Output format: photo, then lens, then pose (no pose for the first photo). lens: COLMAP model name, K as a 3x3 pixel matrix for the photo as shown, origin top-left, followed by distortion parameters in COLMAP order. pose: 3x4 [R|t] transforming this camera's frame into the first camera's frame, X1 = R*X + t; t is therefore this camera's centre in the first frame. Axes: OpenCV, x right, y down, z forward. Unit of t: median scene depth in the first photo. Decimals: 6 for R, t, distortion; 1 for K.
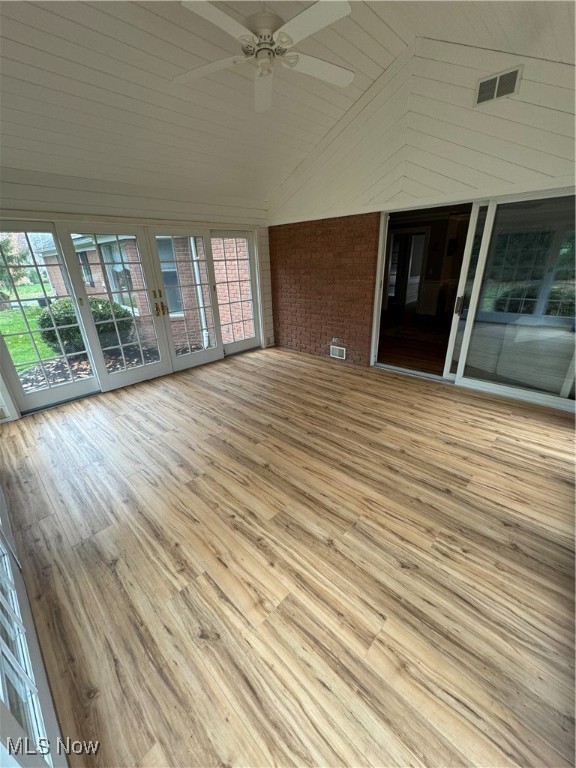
lens RADIAL K [[305.8, 0, 288.0], [0, 305.8, 384.0], [0, 0, 1]] dist [0.000196, 0.000074]
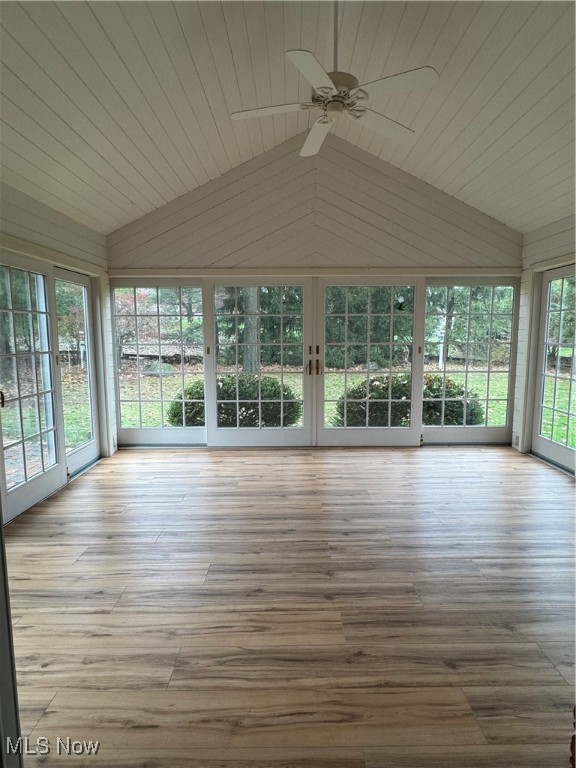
lens RADIAL K [[426.7, 0, 288.0], [0, 426.7, 384.0], [0, 0, 1]] dist [0.001803, 0.000450]
pose [[-0.717958, 0.115226, -0.686483, 0.738507], [-0.242956, 0.882701, 0.402257, -0.554213], [0.652310, 0.455589, -0.605748, 1.469749]]
